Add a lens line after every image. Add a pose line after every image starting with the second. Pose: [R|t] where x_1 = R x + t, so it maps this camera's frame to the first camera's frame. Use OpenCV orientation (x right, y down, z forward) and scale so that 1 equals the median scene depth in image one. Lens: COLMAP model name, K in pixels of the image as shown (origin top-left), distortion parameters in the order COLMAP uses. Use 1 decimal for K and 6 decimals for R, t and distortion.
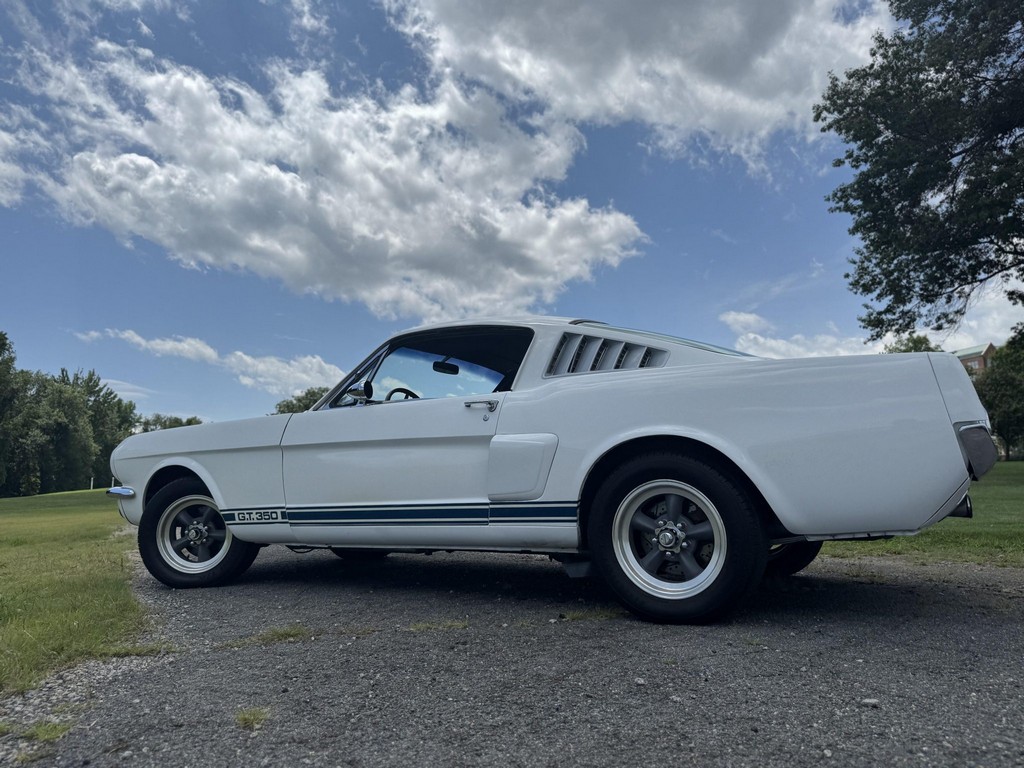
lens RADIAL K [[732.5, 0, 530.2], [0, 732.5, 388.1], [0, 0, 1]] dist [0.019417, -0.035616]
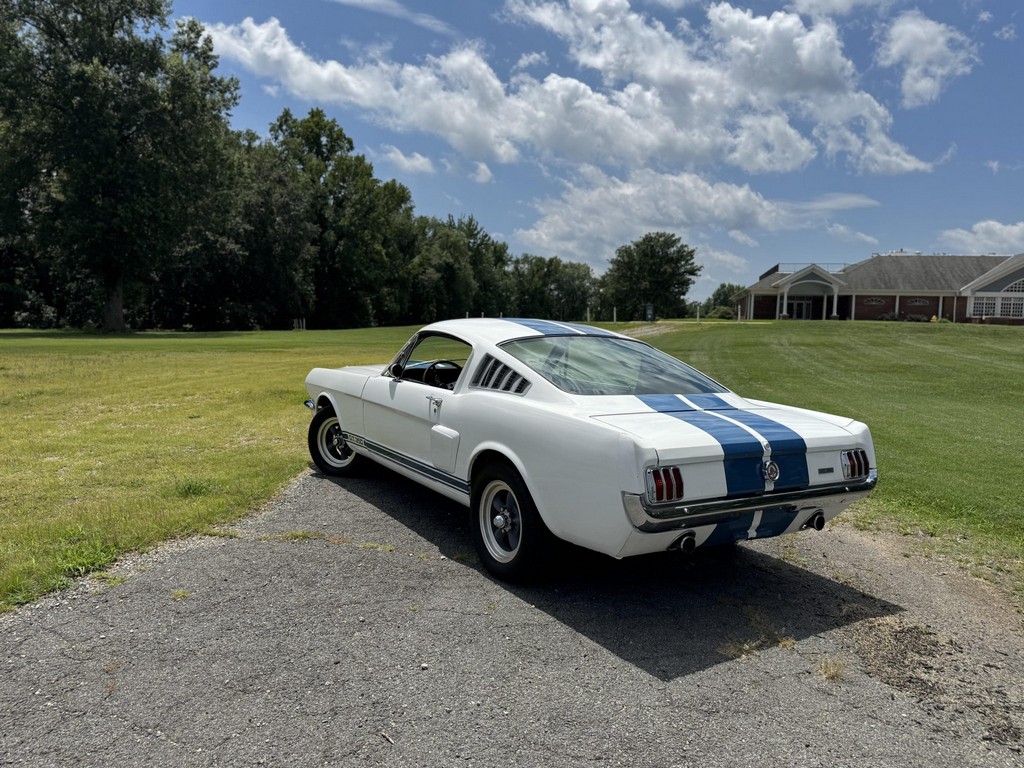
lens RADIAL K [[732.5, 0, 509.6], [0, 732.5, 383.5], [0, 0, 1]] dist [0.019417, -0.035616]
pose [[0.874308, 0.093605, -0.476261, 0.081414], [0.011791, 0.976842, 0.213637, -0.034720], [0.485229, -0.192400, 0.852957, -0.014881]]
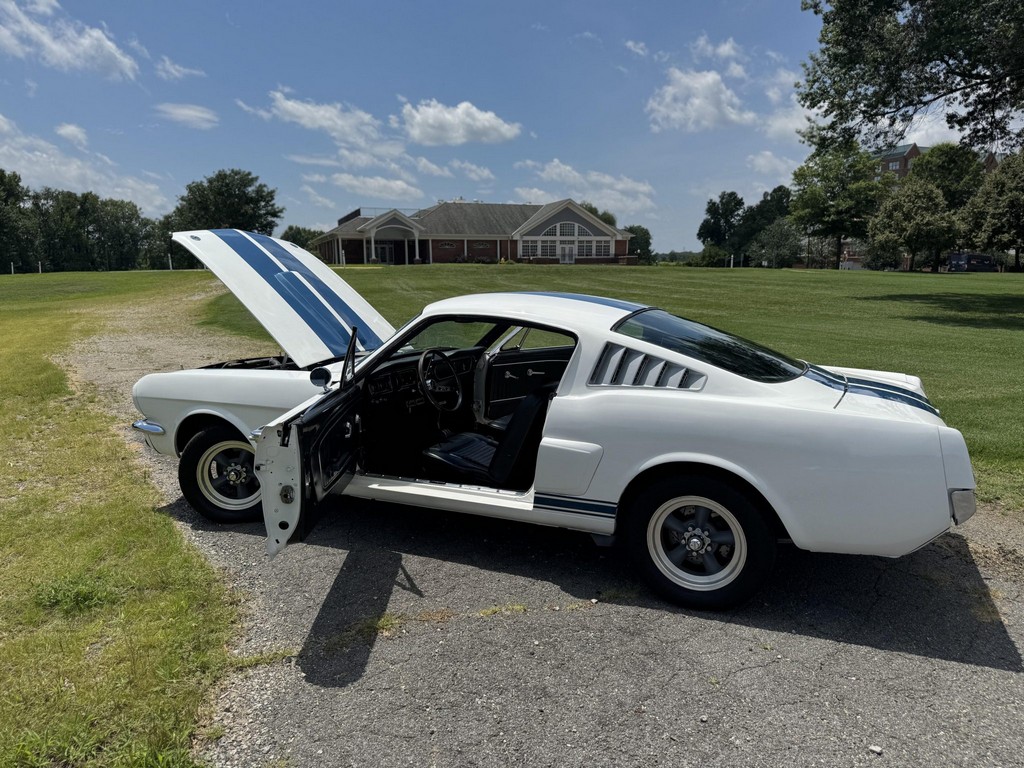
lens RADIAL K [[732.5, 0, 525.7], [0, 732.5, 389.9], [0, 0, 1]] dist [0.019417, -0.035616]
pose [[0.994355, 0.014464, 0.105110, -0.020902], [-0.044160, 0.957202, 0.286033, -0.035079], [-0.096475, -0.289060, 0.952437, -0.004125]]
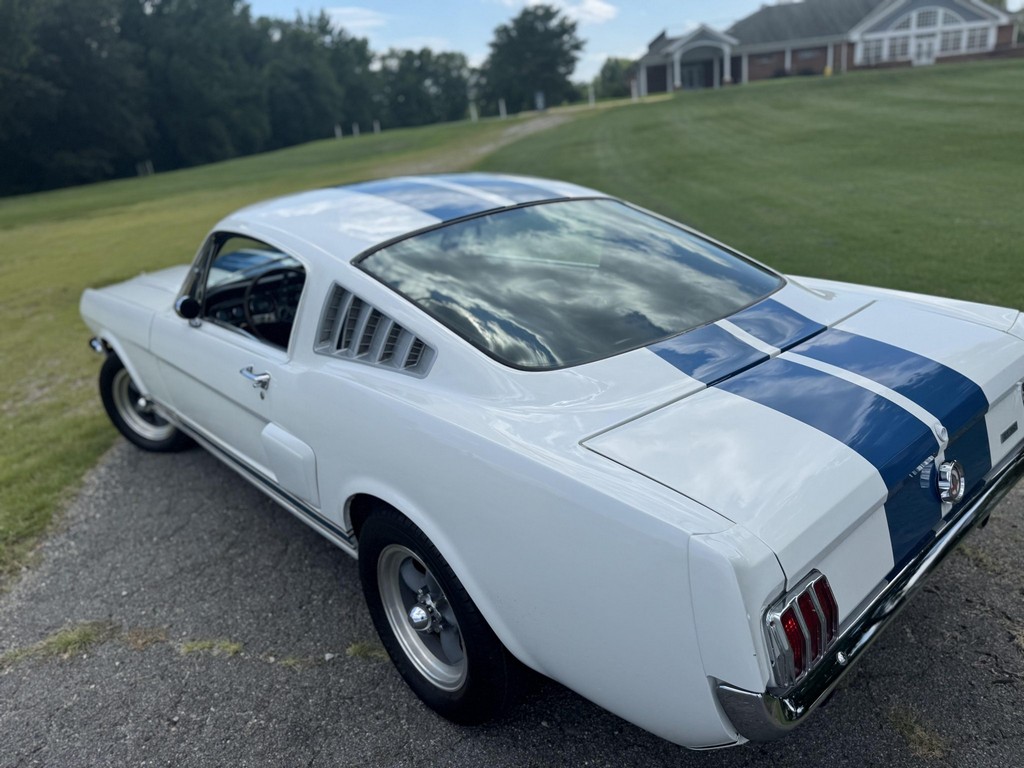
lens RADIAL K [[732.5, 0, 510.8], [0, 732.5, 389.5], [0, 0, 1]] dist [0.019417, -0.035616]
pose [[0.938440, 0.061715, -0.339884, 0.048809], [0.113038, 0.874882, 0.470961, -0.032928], [0.326424, -0.480388, 0.814048, 0.050639]]
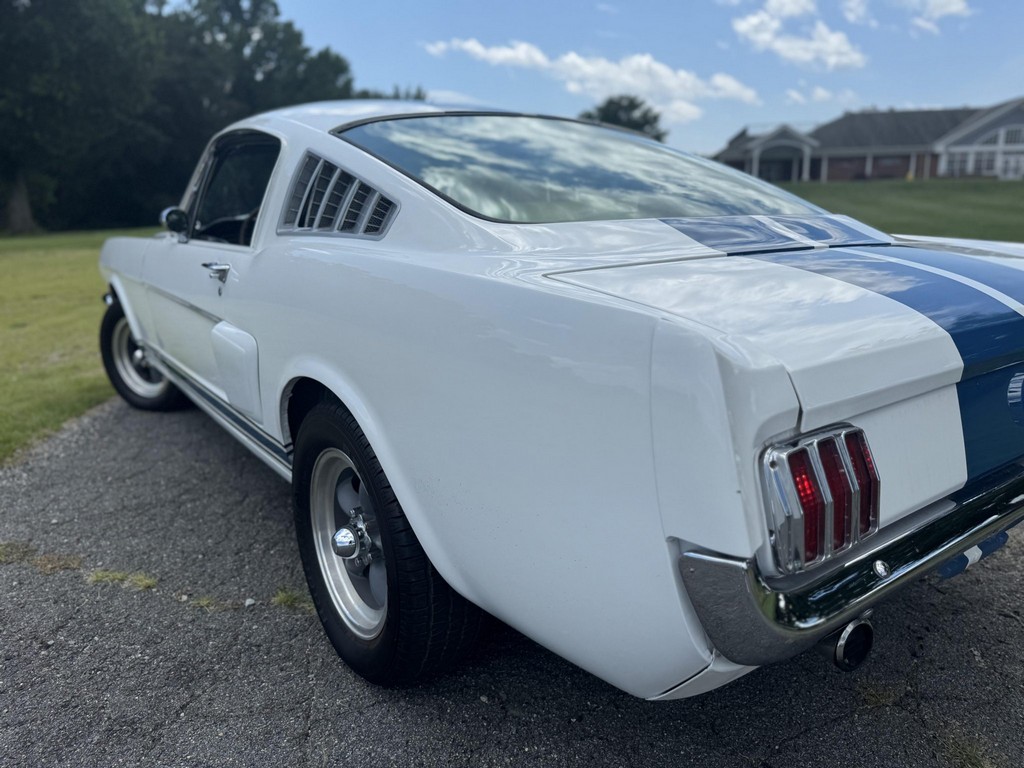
lens RADIAL K [[732.5, 0, 509.7], [0, 732.5, 389.9], [0, 0, 1]] dist [0.019417, -0.035616]
pose [[0.900207, 0.118741, -0.418961, 0.051803], [0.049495, 0.927970, 0.369352, -0.012357], [0.432641, -0.353230, 0.829488, 0.057421]]
